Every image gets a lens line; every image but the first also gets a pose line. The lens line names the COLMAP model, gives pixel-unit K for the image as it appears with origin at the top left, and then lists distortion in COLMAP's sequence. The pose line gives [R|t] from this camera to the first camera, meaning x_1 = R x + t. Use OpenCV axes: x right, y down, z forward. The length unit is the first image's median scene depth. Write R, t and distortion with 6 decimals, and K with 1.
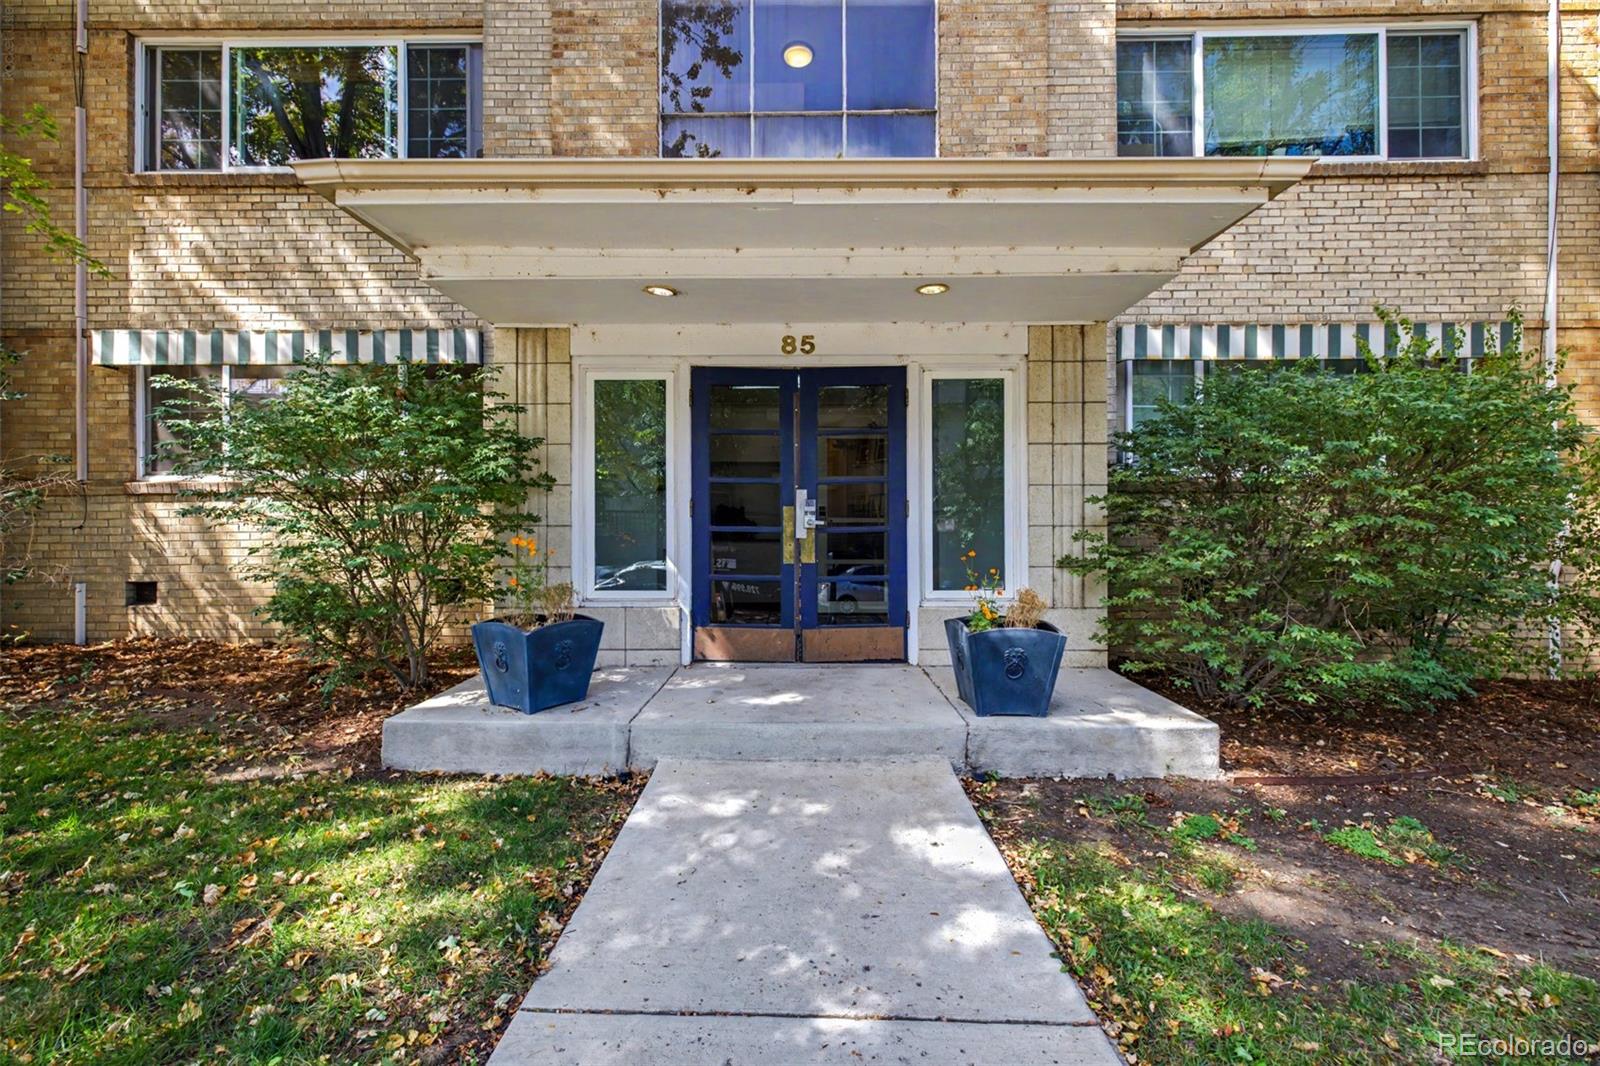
lens RADIAL K [[675.1, 0, 794.5], [0, 675.1, 527.2], [0, 0, 1]] dist [0.003090, 0.000316]
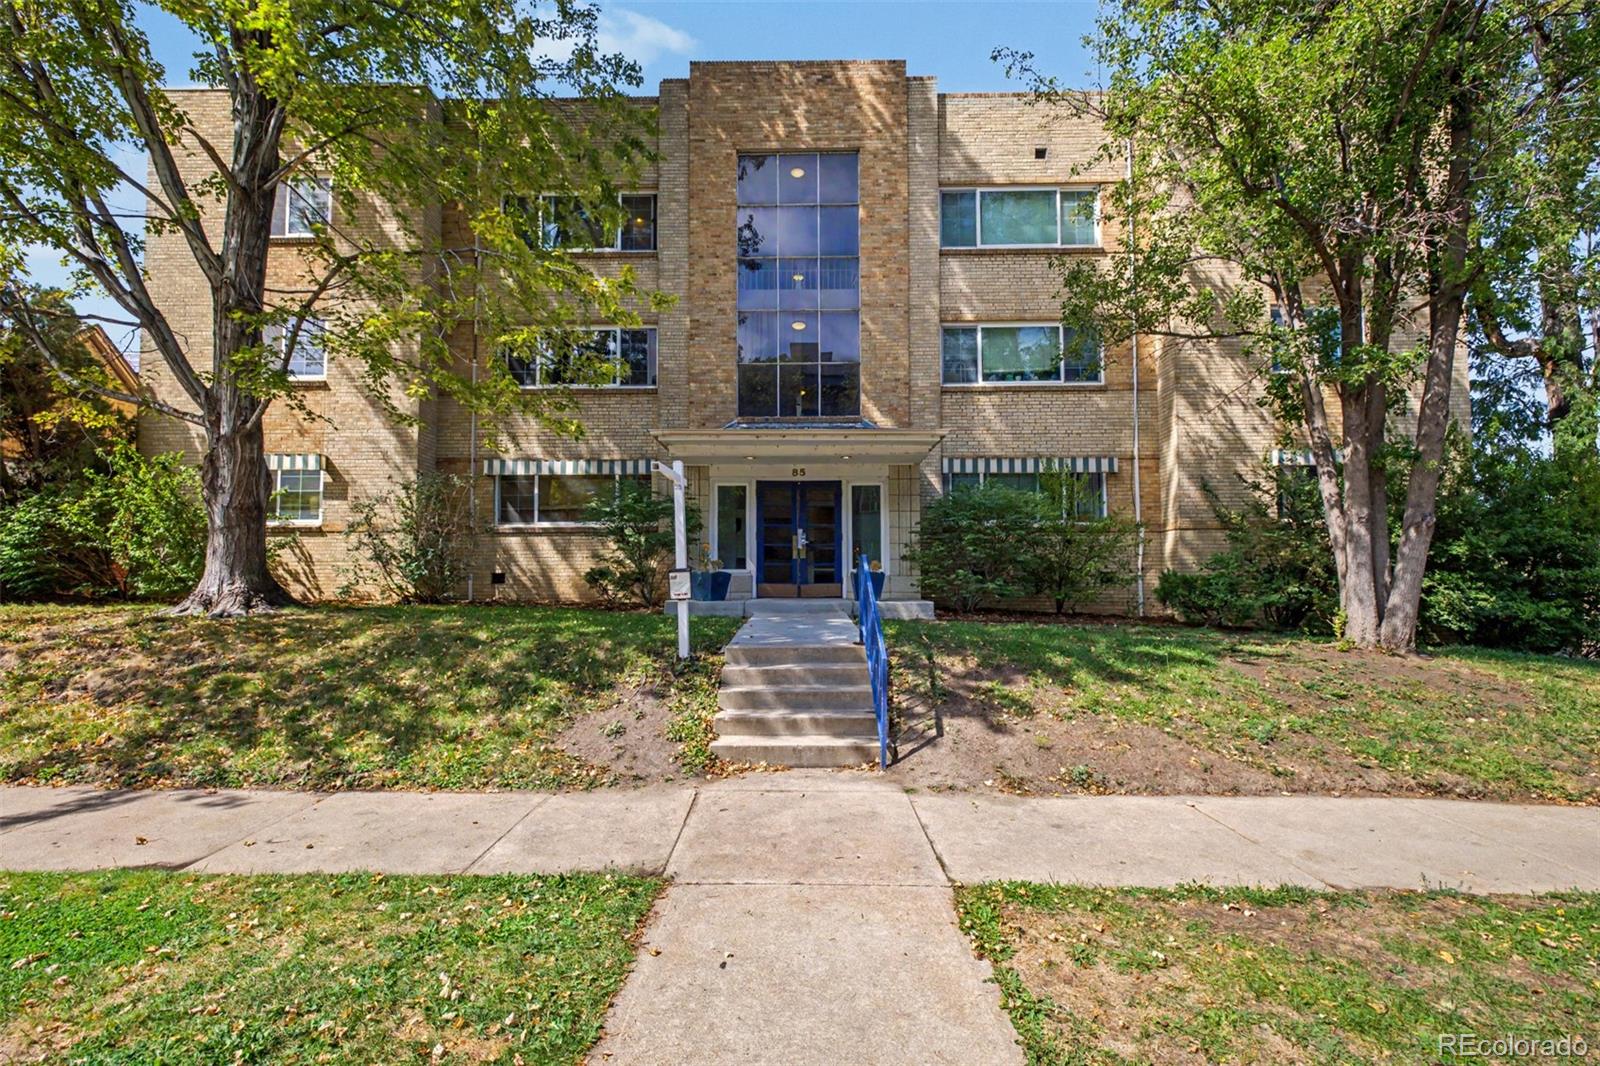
lens RADIAL K [[675.1, 0, 794.5], [0, 675.1, 527.2], [0, 0, 1]] dist [0.003090, 0.000316]
pose [[0.999992, 0.000928, 0.003983, -0.020436], [-0.000591, 0.996484, -0.083785, 0.145660], [-0.004047, 0.083782, 0.996476, -1.484168]]
